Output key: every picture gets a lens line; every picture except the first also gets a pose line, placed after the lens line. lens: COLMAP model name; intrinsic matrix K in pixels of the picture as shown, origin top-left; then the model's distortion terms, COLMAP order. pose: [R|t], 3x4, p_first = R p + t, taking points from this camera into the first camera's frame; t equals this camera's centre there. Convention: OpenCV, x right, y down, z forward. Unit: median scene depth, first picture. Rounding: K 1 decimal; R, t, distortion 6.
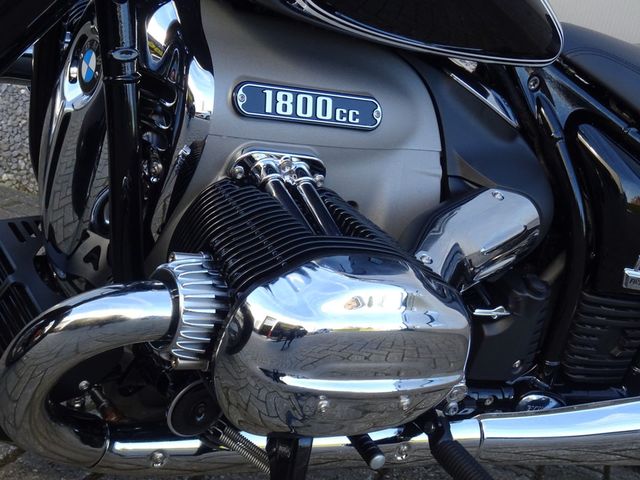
lens RADIAL K [[1387.2, 0, 320.0], [0, 1387.2, 240.0], [0, 0, 1]] dist [-0.069086, 0.007508]
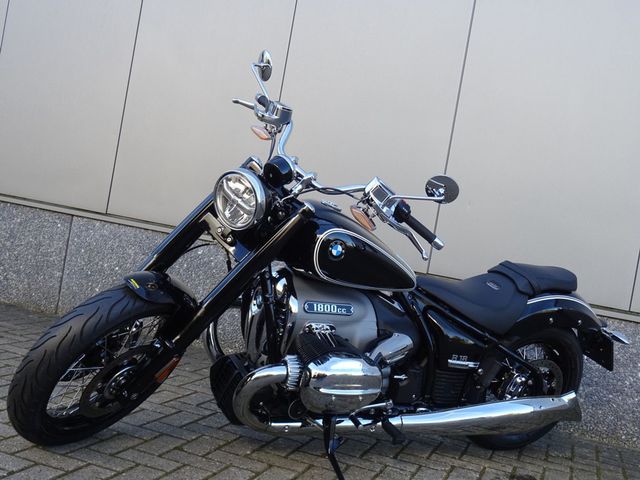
lens RADIAL K [[759.8, 0, 320.0], [0, 759.8, 240.0], [0, 0, 1]] dist [-0.013808, -0.003377]
pose [[0.993163, -0.071823, -0.092021, 0.140265], [0.050488, 0.975058, -0.216130, 0.122295], [0.105249, 0.210006, 0.972019, -0.700128]]
